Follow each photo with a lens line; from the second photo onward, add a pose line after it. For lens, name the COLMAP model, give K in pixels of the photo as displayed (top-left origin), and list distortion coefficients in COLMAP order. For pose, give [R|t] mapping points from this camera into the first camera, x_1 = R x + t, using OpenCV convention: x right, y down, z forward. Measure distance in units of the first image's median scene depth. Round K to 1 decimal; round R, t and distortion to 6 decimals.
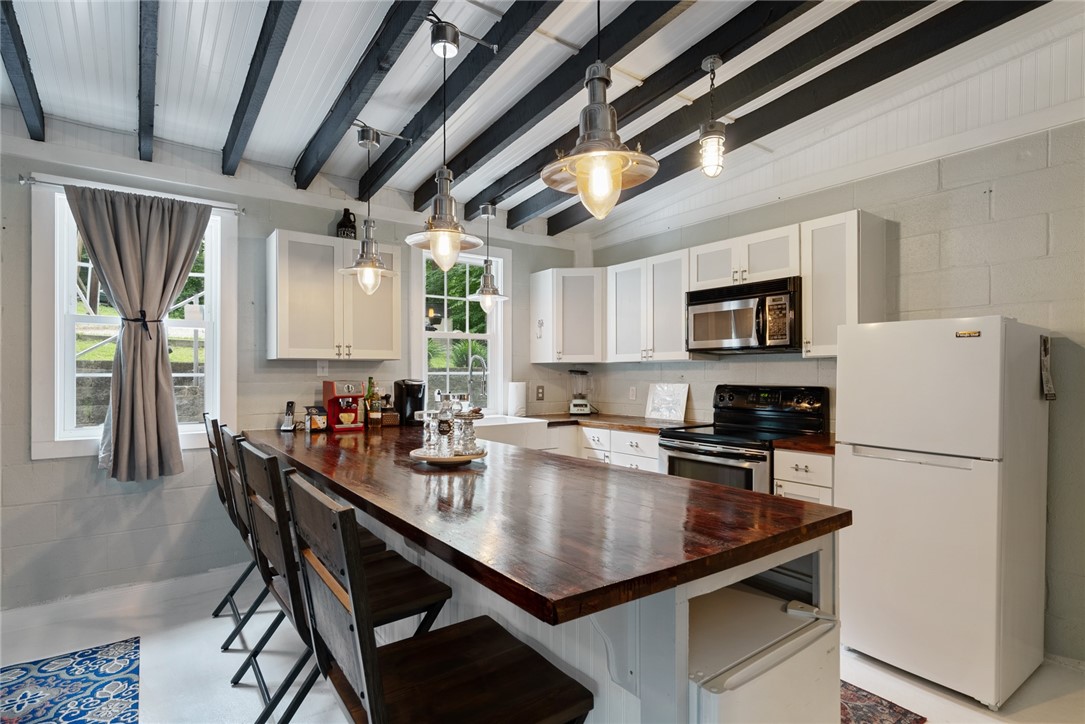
lens RADIAL K [[546.9, 0, 531.2], [0, 546.9, 372.7], [0, 0, 1]] dist [0.014395, -0.000618]
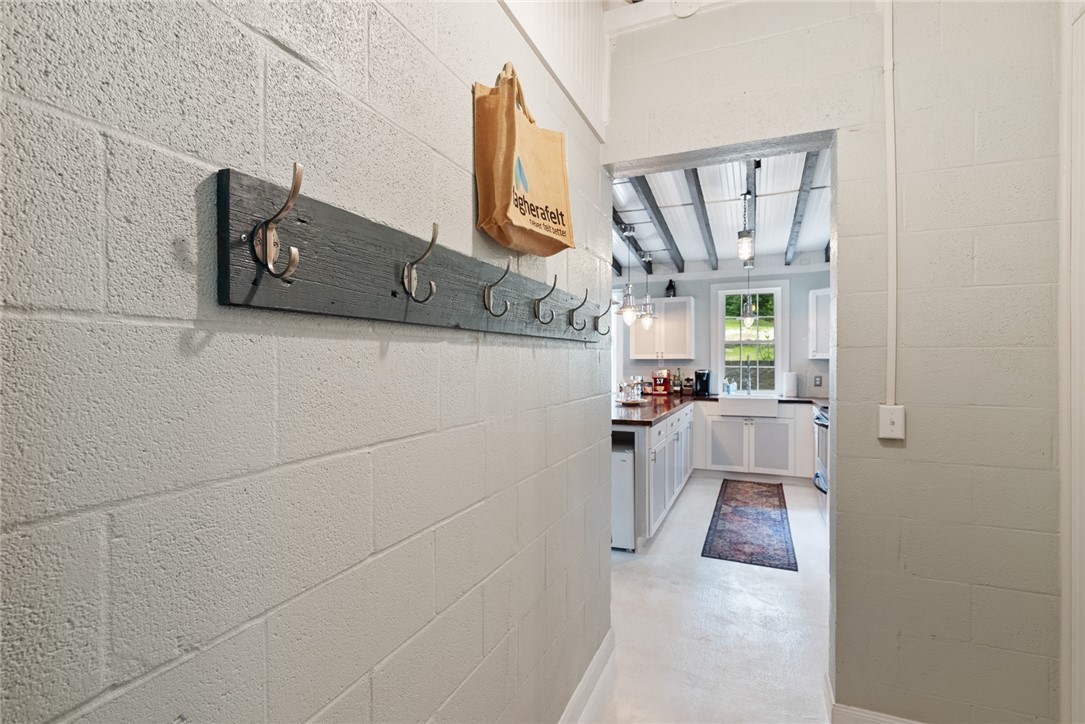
lens RADIAL K [[503.1, 0, 538.6], [0, 503.1, 363.5], [0, 0, 1]] dist [-0.008975, 0.002379]
pose [[0.517575, 0.002942, -0.855633, 0.958729], [0.001681, 0.999989, 0.004455, -0.017075], [0.855636, -0.003744, 0.517564, -0.306150]]
